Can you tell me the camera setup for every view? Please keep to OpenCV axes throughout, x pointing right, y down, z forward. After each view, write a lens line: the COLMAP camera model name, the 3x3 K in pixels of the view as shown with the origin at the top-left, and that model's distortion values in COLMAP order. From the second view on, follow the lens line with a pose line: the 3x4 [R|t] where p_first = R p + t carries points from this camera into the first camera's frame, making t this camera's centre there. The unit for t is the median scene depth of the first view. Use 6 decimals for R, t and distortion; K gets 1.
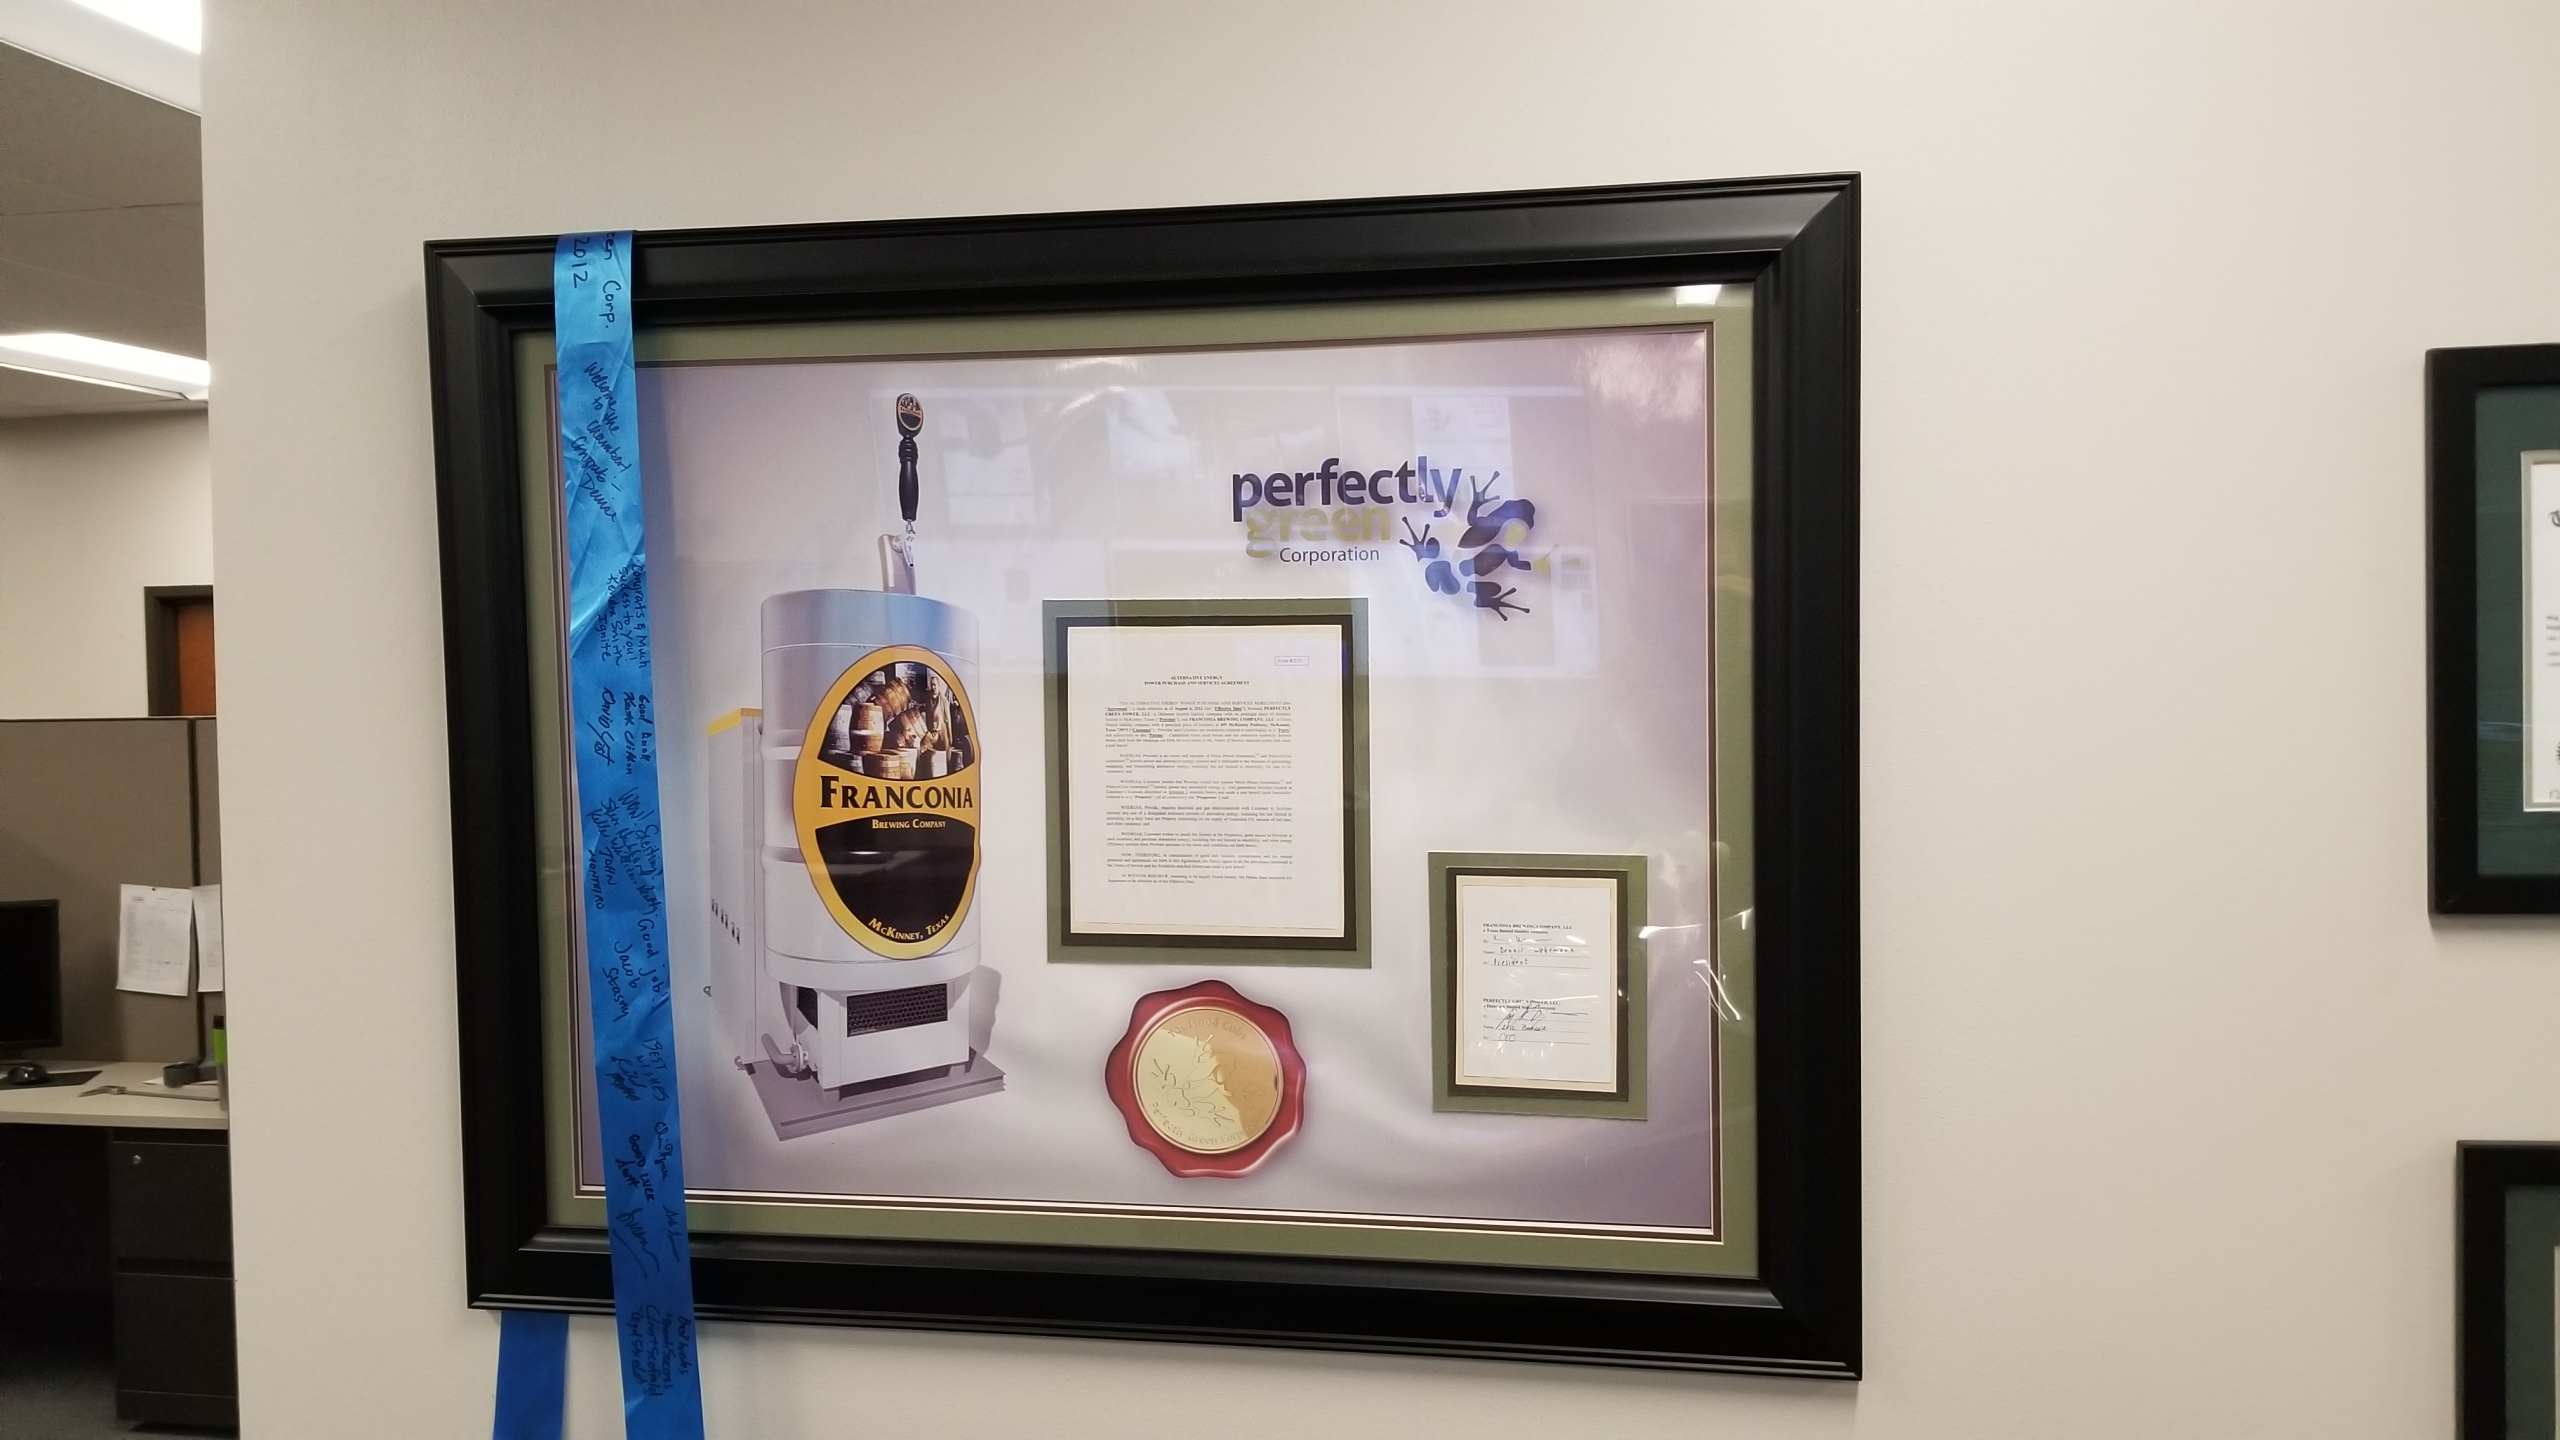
lens RADIAL K [[2017.3, 0, 1316.8], [0, 2017.3, 724.1], [0, 0, 1]] dist [0.115056, -0.189533]
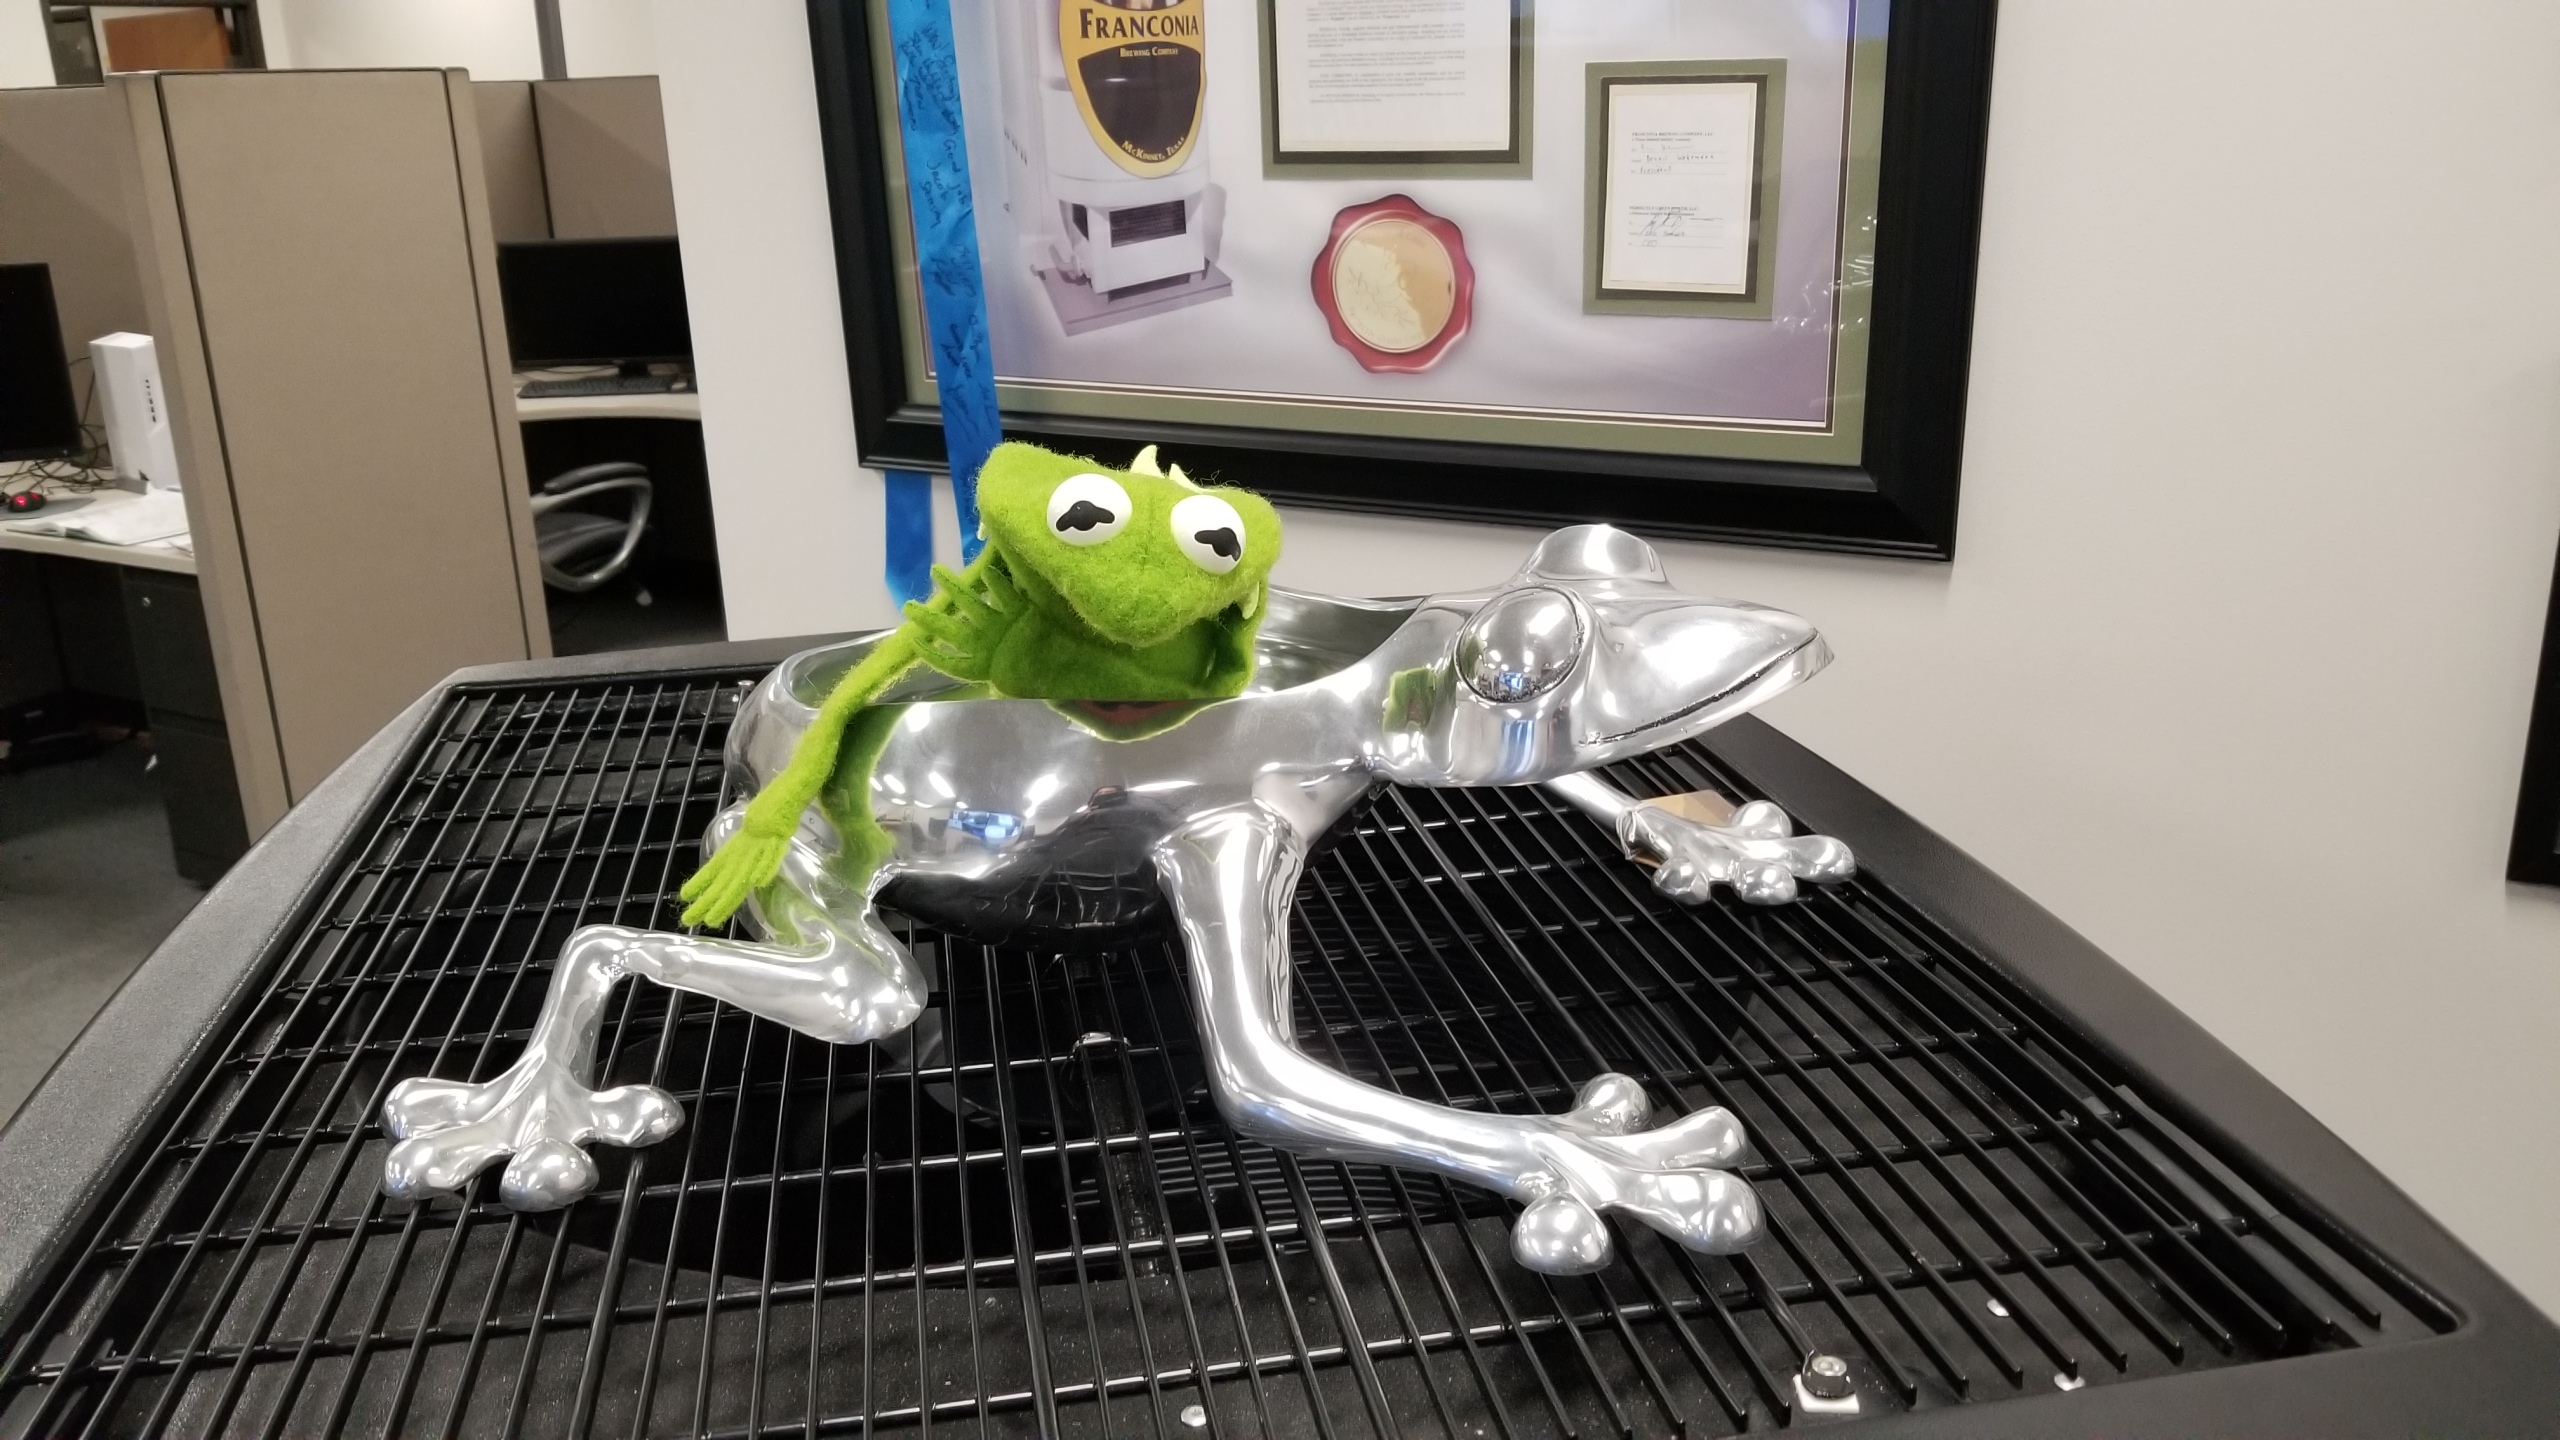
lens RADIAL K [[2017.3, 0, 1316.8], [0, 2017.3, 724.1], [0, 0, 1]] dist [0.115056, -0.189533]
pose [[0.948544, 0.080957, -0.306122, 0.268906], [0.007923, 0.960393, 0.278536, 0.094359], [0.316547, -0.266629, 0.910333, -0.107128]]
